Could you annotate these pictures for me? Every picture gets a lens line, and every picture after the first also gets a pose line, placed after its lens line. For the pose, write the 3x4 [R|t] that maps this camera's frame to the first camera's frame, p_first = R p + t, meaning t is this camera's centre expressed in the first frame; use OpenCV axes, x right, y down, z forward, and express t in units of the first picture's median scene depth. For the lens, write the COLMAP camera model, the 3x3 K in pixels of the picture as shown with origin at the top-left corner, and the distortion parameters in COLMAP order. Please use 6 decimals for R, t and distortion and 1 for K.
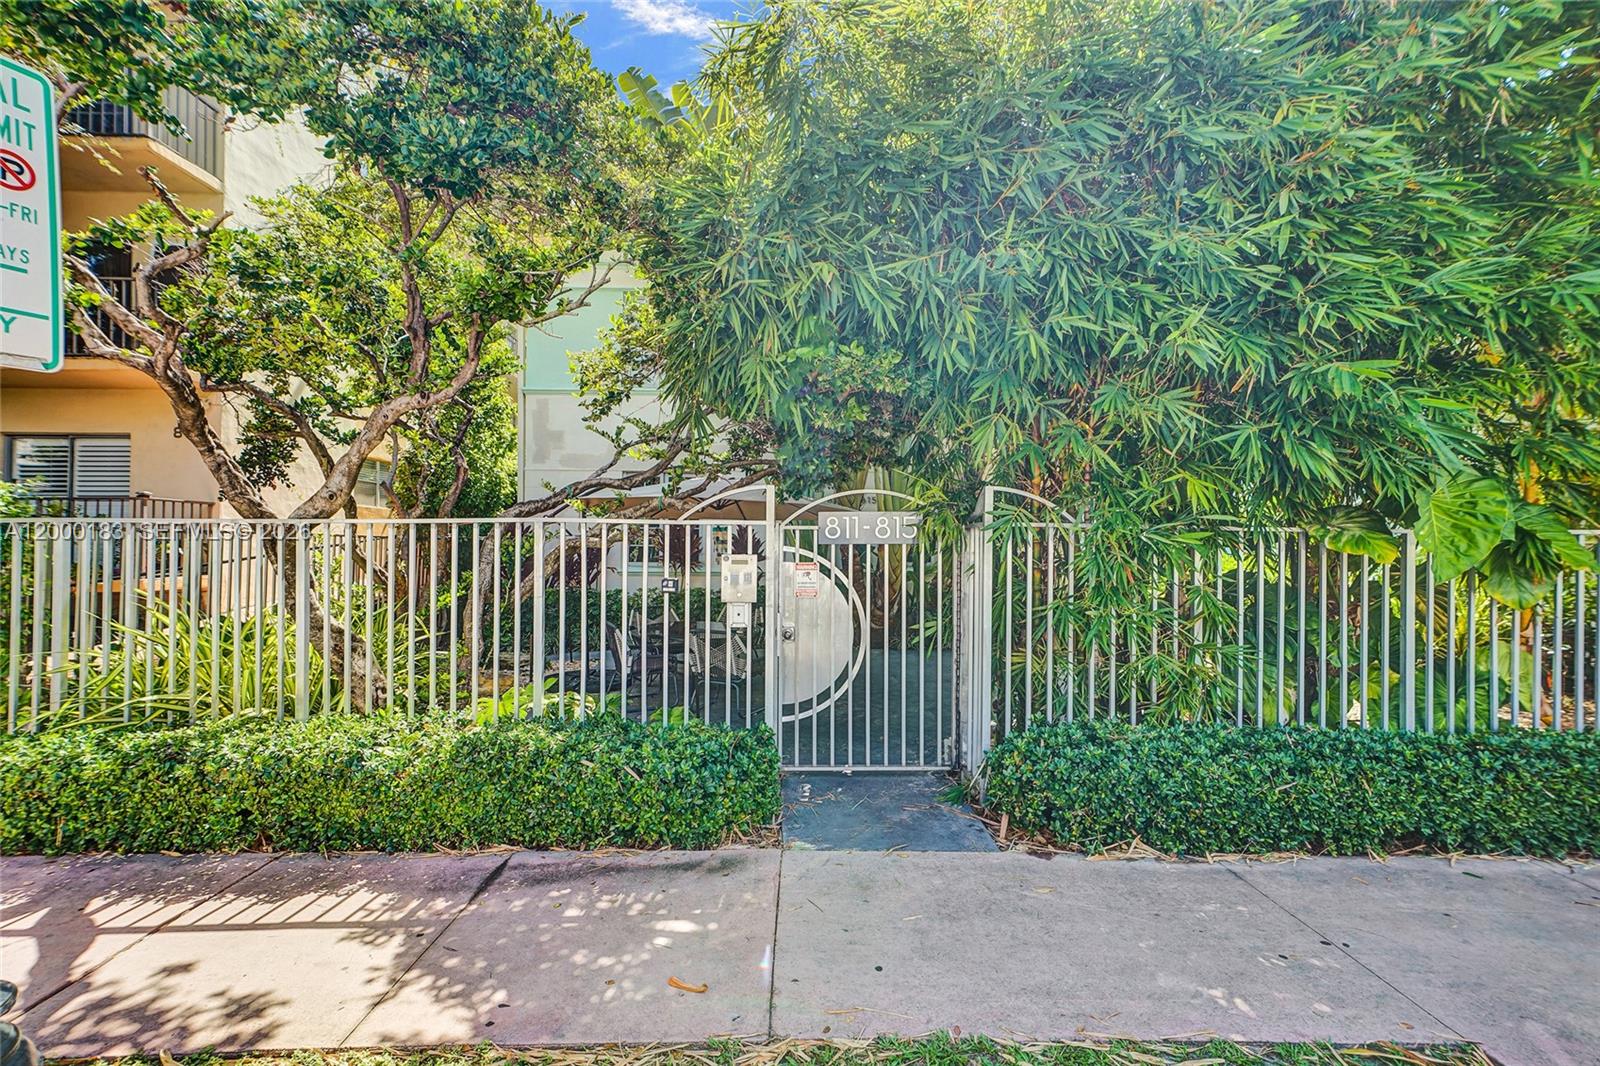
lens RADIAL K [[731.0, 0, 805.2], [0, 731.0, 544.2], [0, 0, 1]] dist [0.011755, 0.003613]
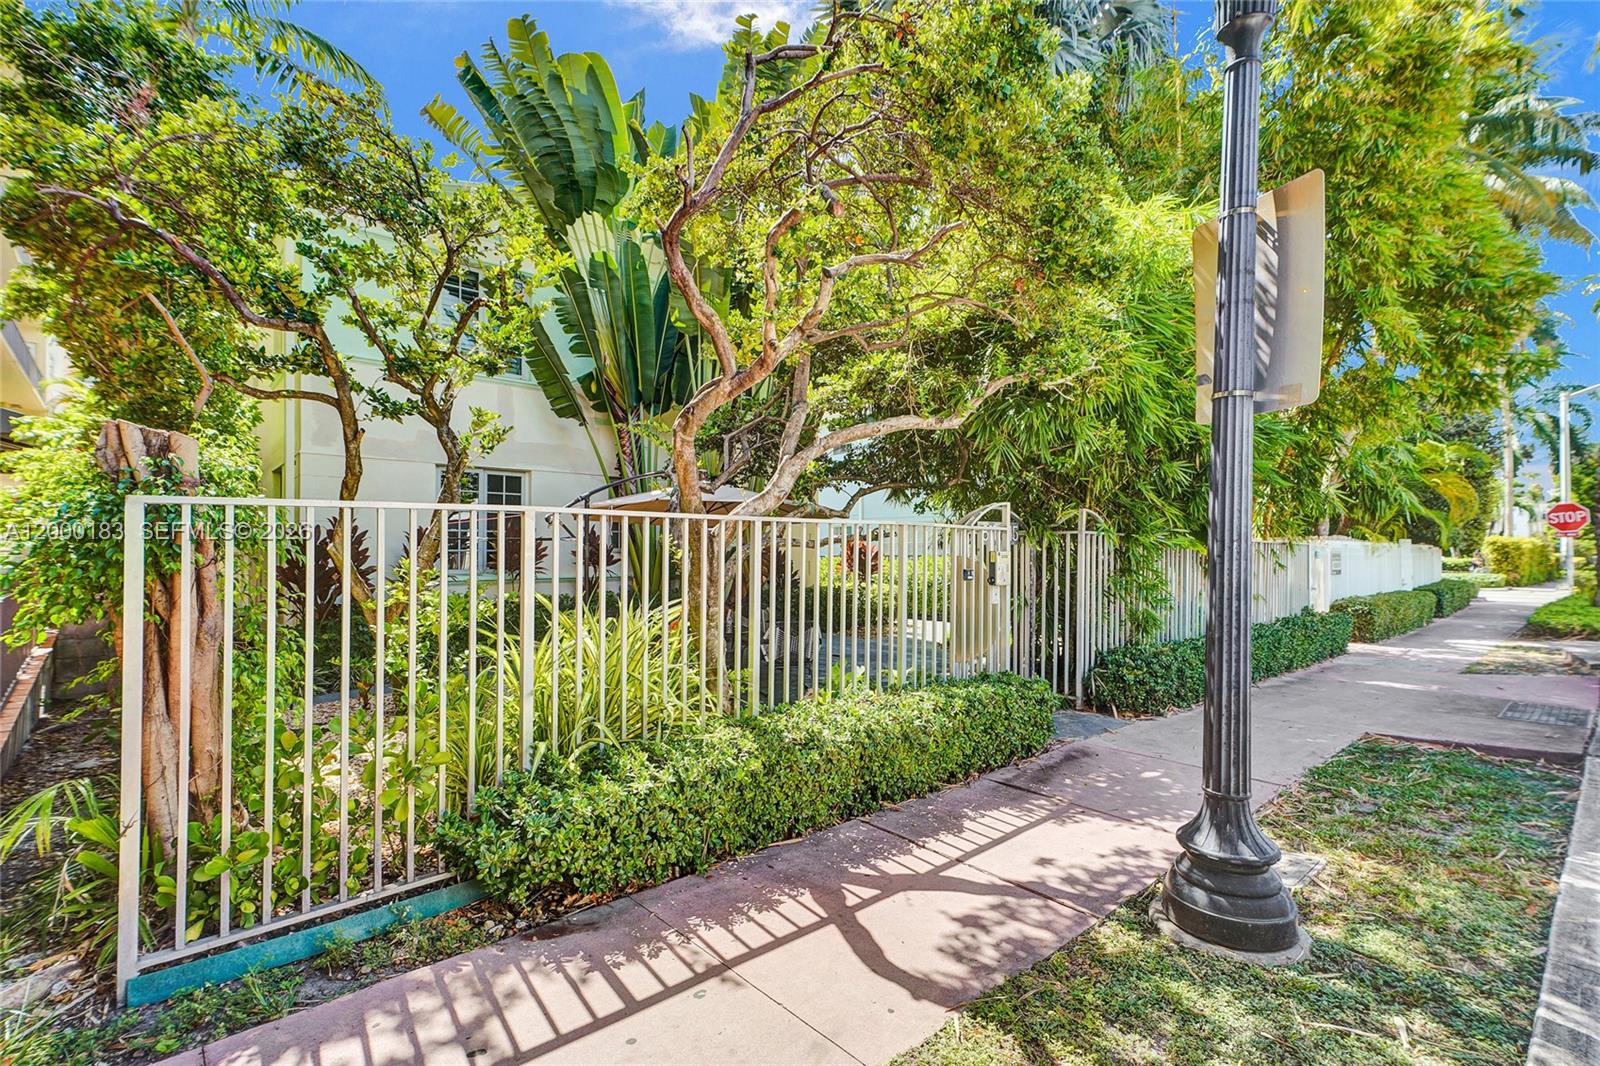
lens RADIAL K [[731.0, 0, 830.6], [0, 731.0, 545.8], [0, 0, 1]] dist [0.011755, 0.003613]
pose [[0.741167, 0.005118, 0.671302, -1.753715], [-0.017436, 0.999780, 0.011628, -0.010939], [-0.671095, -0.020323, 0.741093, 0.242149]]
